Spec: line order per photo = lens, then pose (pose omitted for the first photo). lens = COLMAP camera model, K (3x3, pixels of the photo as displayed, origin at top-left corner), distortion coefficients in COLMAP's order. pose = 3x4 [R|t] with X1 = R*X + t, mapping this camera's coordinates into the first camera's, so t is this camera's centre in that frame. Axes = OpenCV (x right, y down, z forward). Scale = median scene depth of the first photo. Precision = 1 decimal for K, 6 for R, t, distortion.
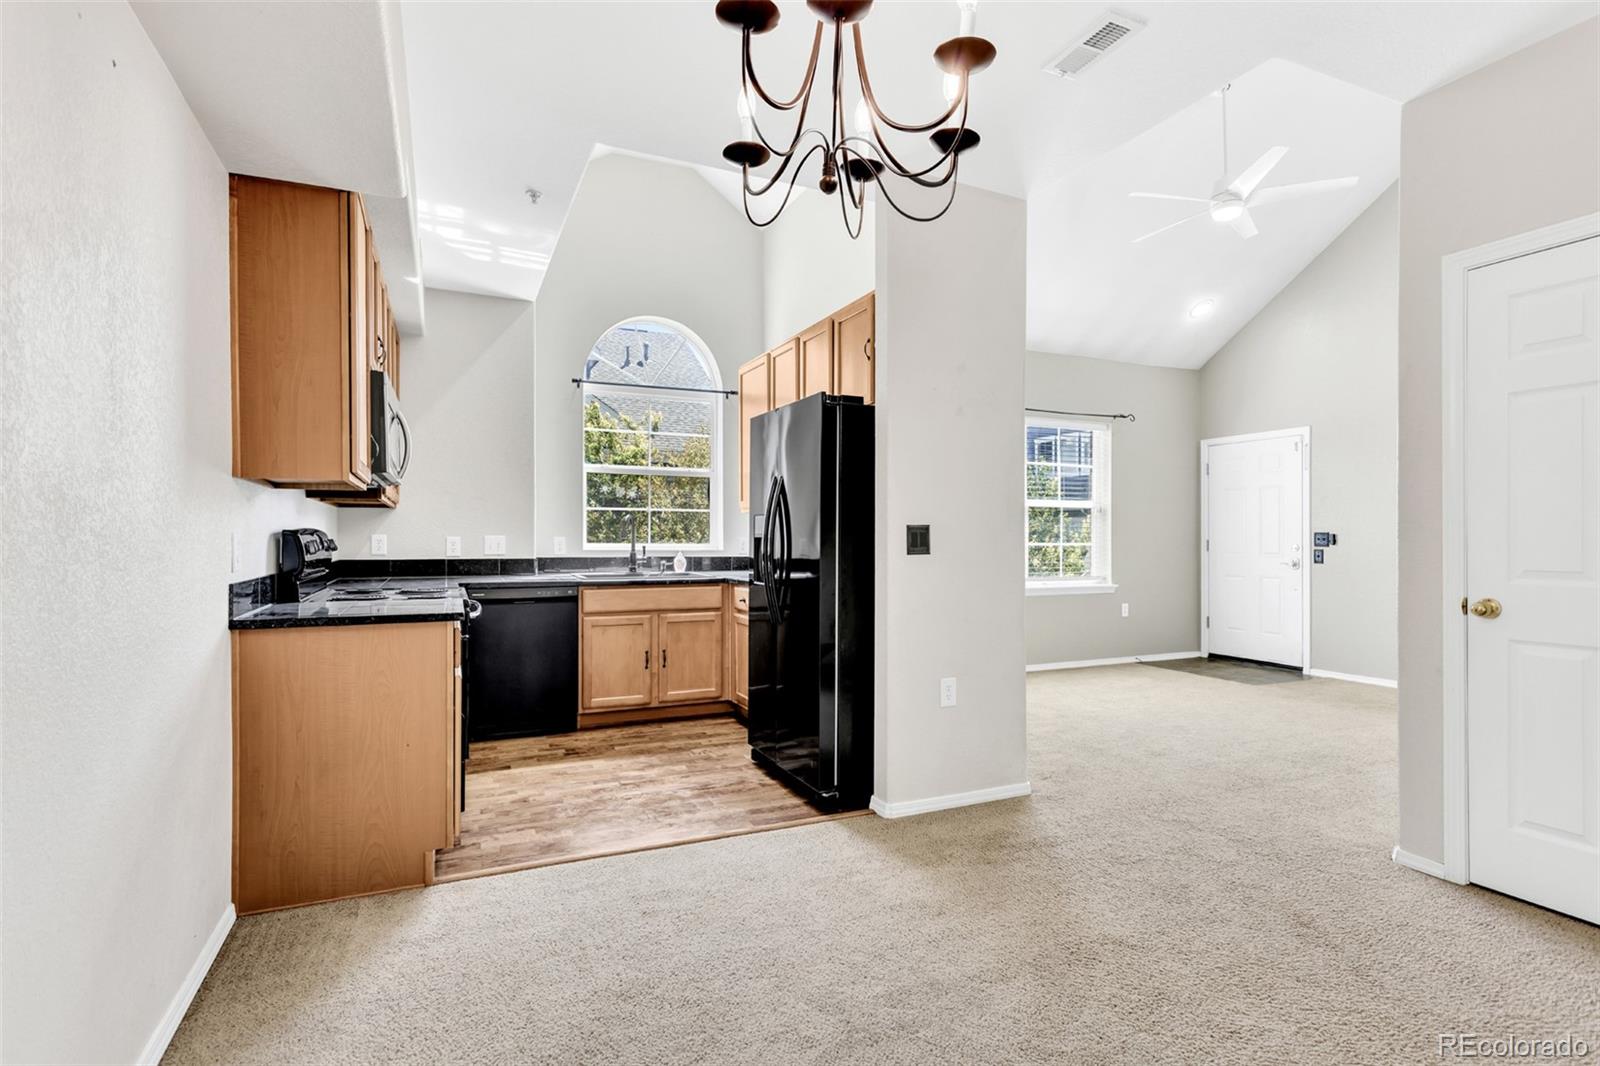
lens RADIAL K [[781.2, 0, 793.0], [0, 781.2, 537.5], [0, 0, 1]] dist [-0.006032, 0.000975]
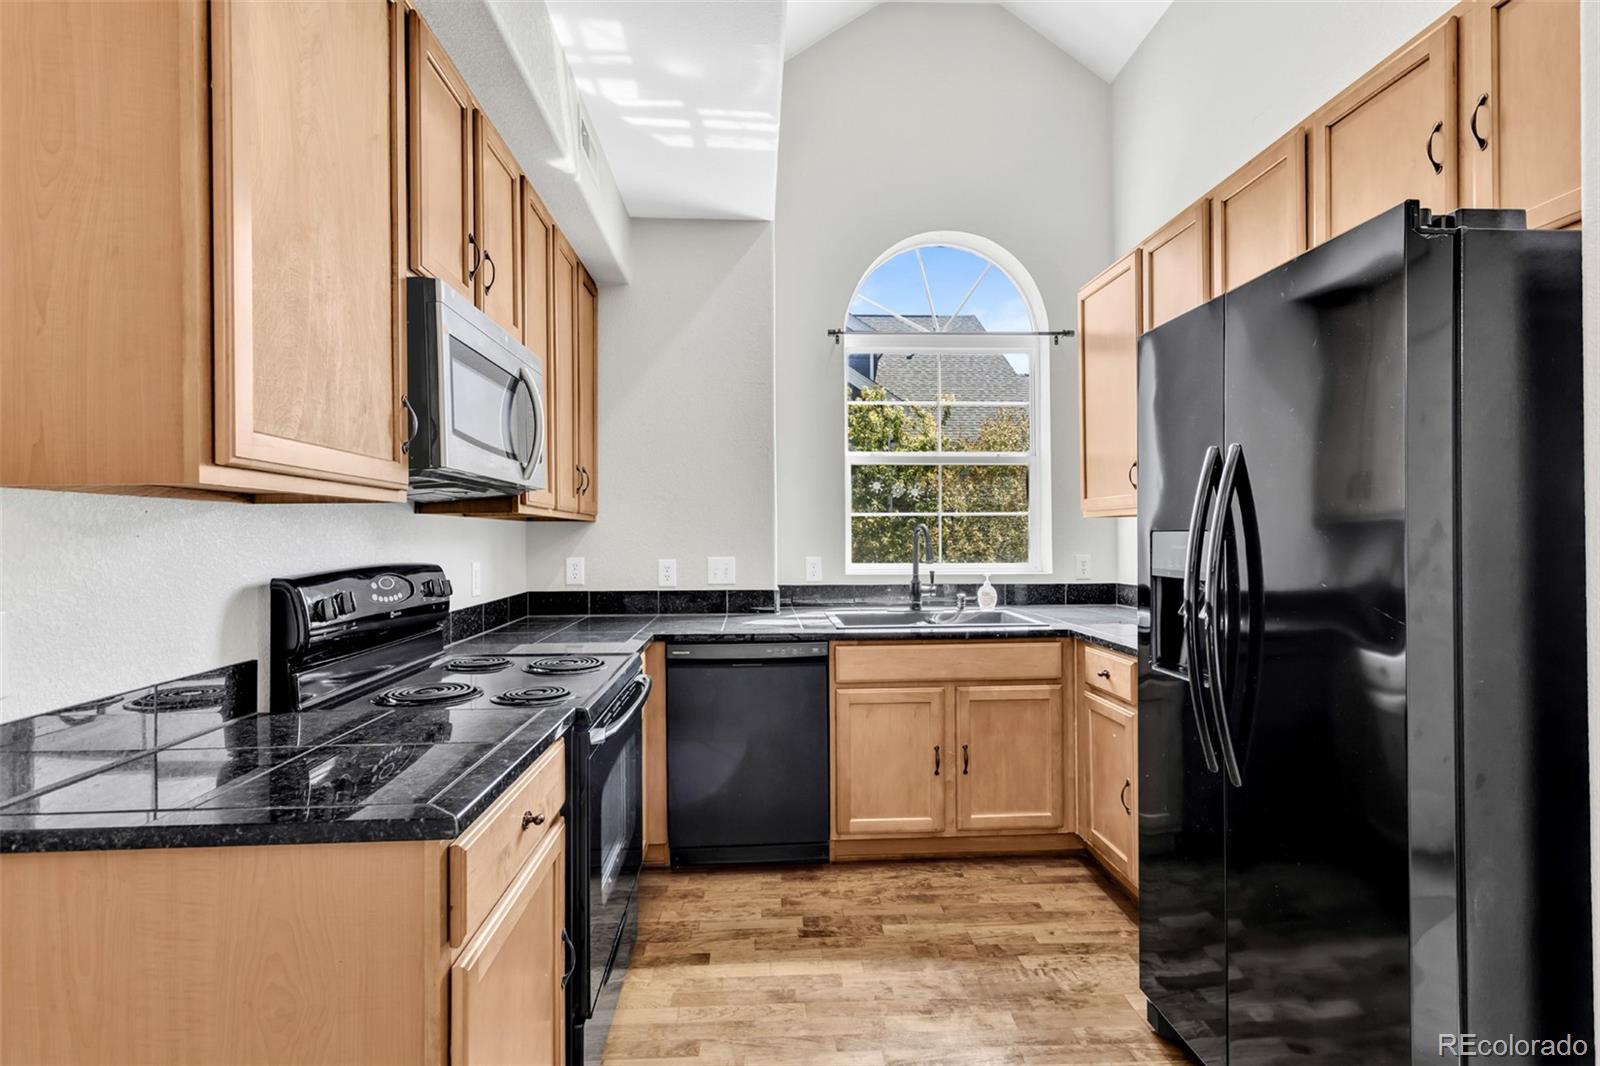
lens RADIAL K [[781.2, 0, 794.8], [0, 781.2, 532.7], [0, 0, 1]] dist [-0.006032, 0.000975]
pose [[0.933337, -0.008504, -0.358902, -0.067256], [0.008314, 0.999963, -0.002071, -0.023289], [0.358906, -0.001051, 0.933373, 0.373210]]
